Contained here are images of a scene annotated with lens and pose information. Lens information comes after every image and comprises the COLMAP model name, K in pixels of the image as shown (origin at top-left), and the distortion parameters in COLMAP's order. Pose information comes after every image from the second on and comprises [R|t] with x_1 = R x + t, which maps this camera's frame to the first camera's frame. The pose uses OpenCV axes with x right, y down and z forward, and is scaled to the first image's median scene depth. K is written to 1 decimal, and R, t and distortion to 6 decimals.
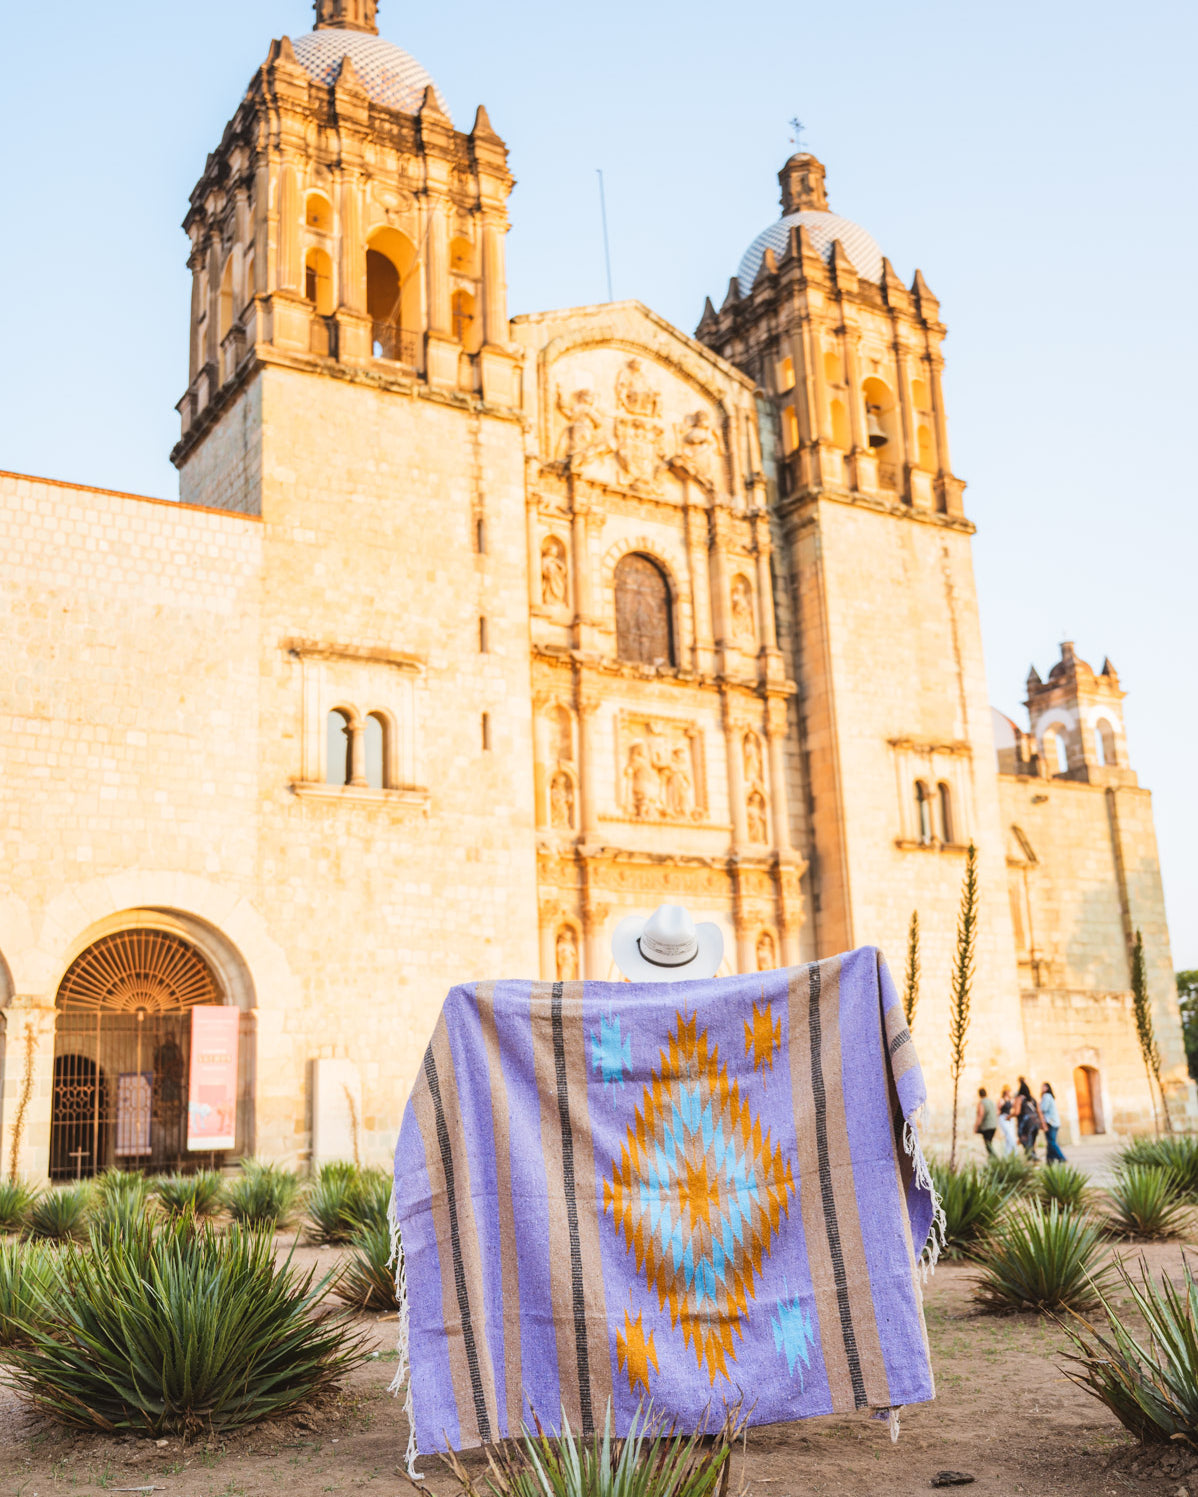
lens RADIAL K [[1566.0, 0, 576.2], [0, 1566.0, 740.0], [0, 0, 1]] dist [0.005173, 0.000000]
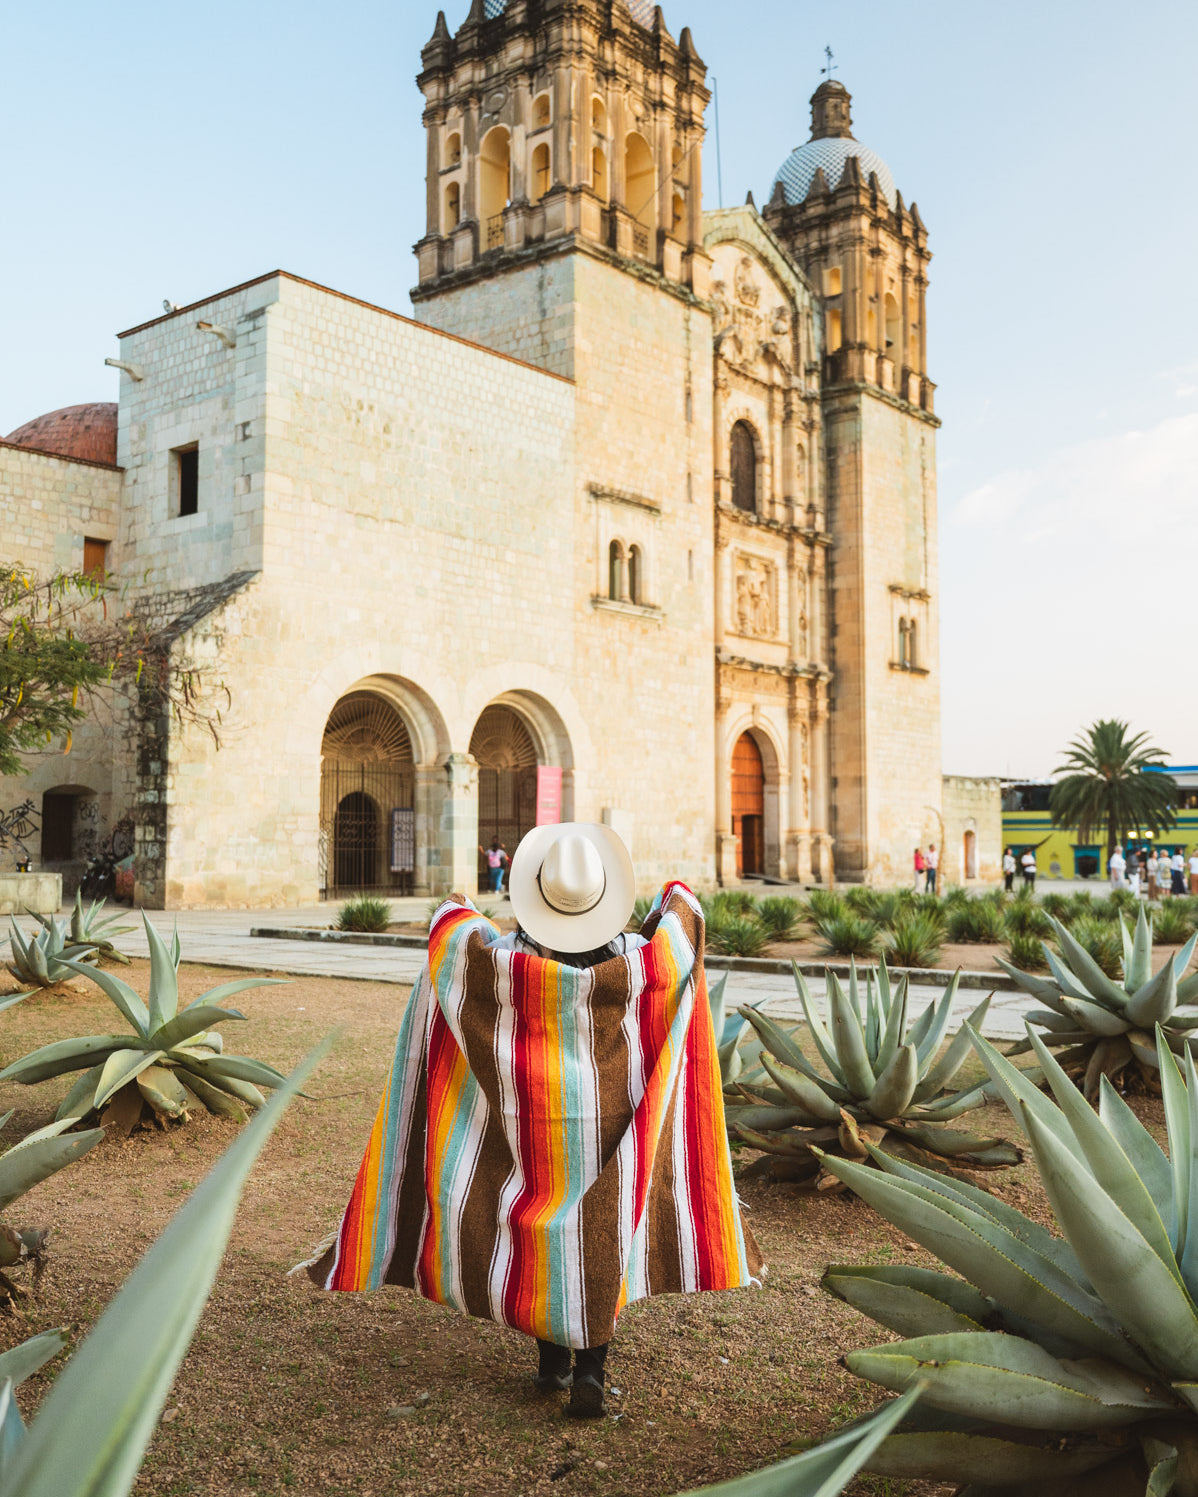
lens RADIAL K [[1541.2, 0, 614.8], [0, 1541.2, 742.3], [0, 0, 1]] dist [0.007846, 0.000000]
pose [[0.938737, 0.061575, 0.339088, -0.473900], [-0.117447, 0.982171, 0.146788, -0.036044], [-0.324004, -0.177621, 0.929232, -0.170608]]
